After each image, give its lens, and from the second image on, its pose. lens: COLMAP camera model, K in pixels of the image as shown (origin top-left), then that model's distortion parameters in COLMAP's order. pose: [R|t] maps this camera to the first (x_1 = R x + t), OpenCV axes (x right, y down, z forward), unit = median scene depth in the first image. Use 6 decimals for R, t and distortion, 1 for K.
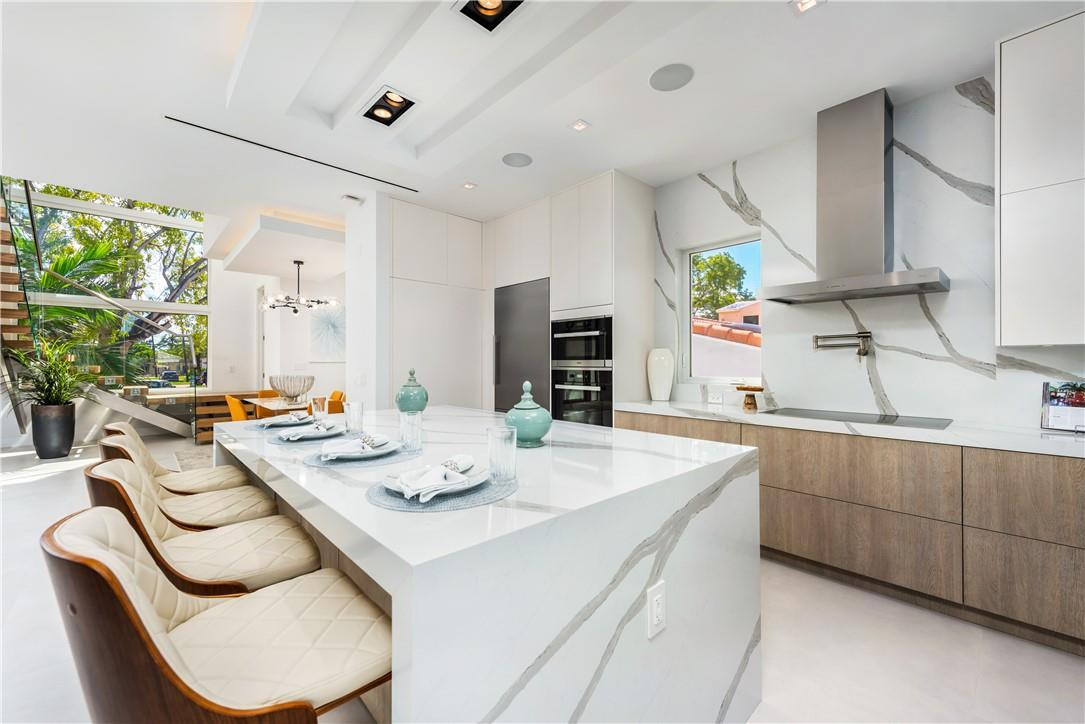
lens RADIAL K [[429.1, 0, 542.5], [0, 429.1, 362.0], [0, 0, 1]] dist [0.002317, 0.000147]
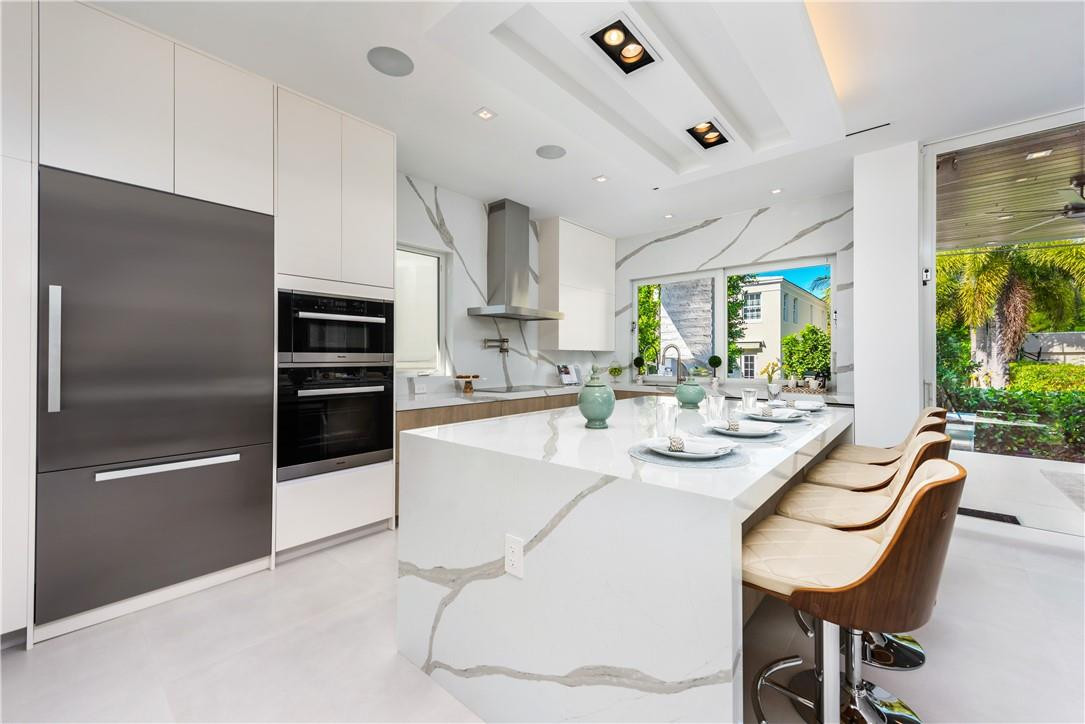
lens RADIAL K [[442.6, 0, 547.2], [0, 442.6, 355.8], [0, 0, 1]] dist [0.000934, 0.000096]
pose [[-0.118461, 0.002963, 0.992954, -0.831942], [-0.004984, 0.999981, -0.003579, 0.002128], [-0.992946, -0.005372, -0.118444, 0.874478]]
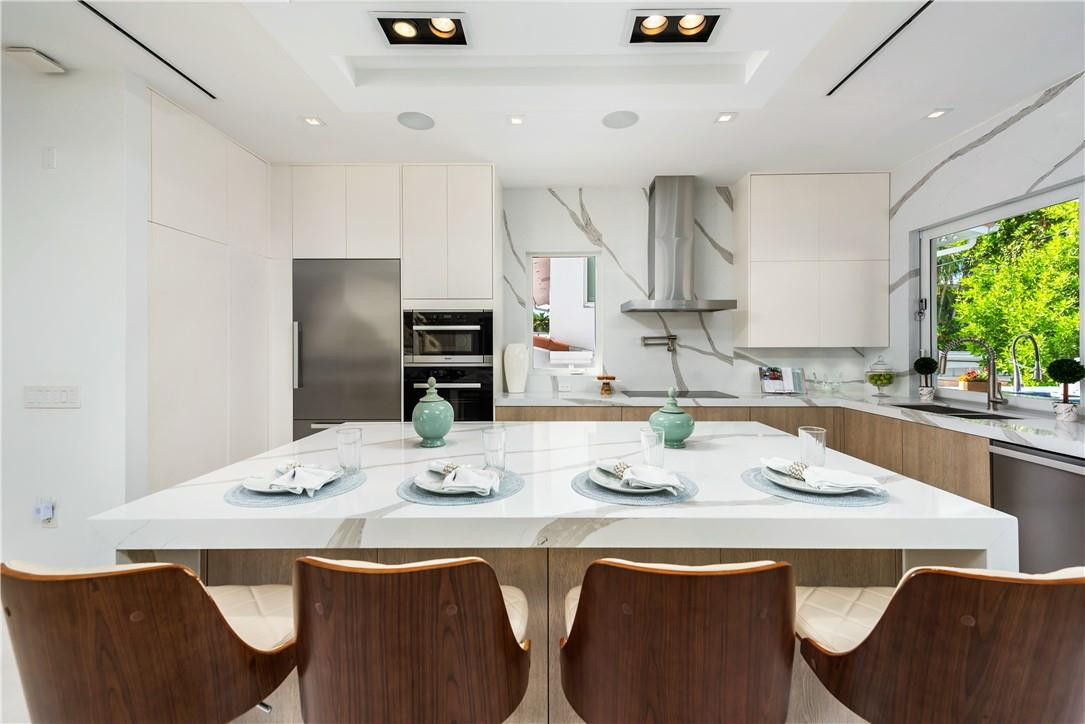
lens RADIAL K [[447.7, 0, 542.3], [0, 447.7, 346.9], [0, 0, 1]] dist [0.001012, -0.000094]
pose [[0.697056, -0.002238, 0.717013, -0.545468], [0.001186, 0.999997, 0.001968, -0.028651], [-0.717015, -0.000522, 0.697057, 0.216579]]
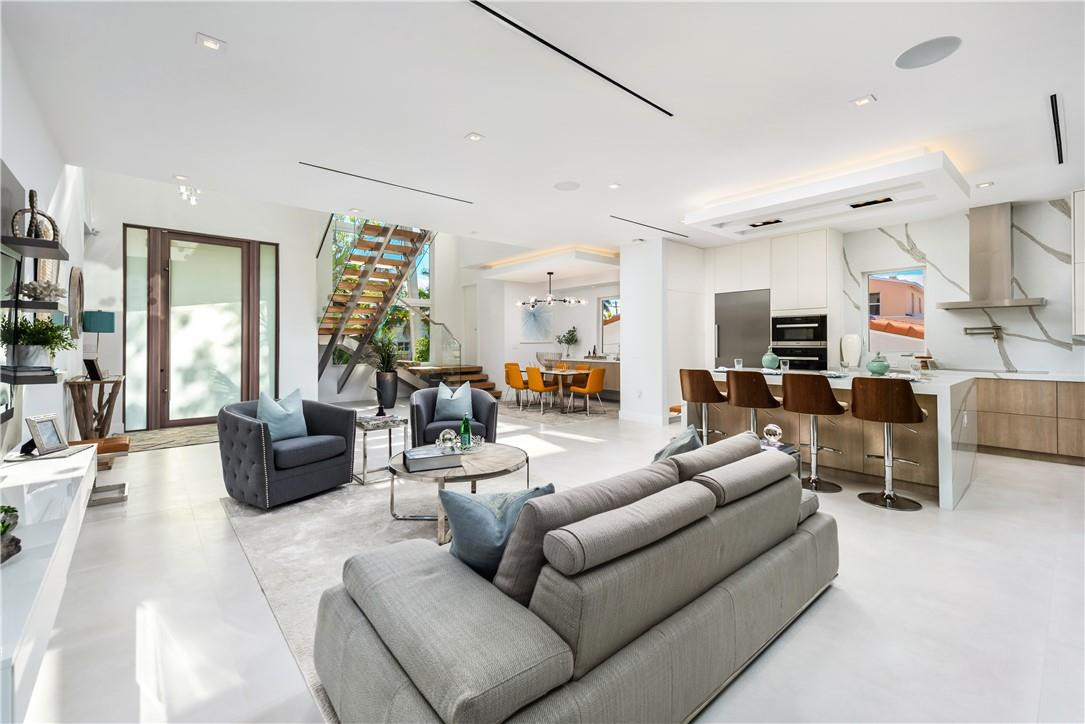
lens RADIAL K [[444.7, 0, 541.9], [0, 444.7, 338.7], [0, 0, 1]] dist [0.000299, -0.000040]
pose [[0.998274, -0.003642, -0.058617, -0.921865], [0.003376, 0.999984, -0.004636, -0.011651], [0.058633, 0.004430, 0.998270, -0.865002]]
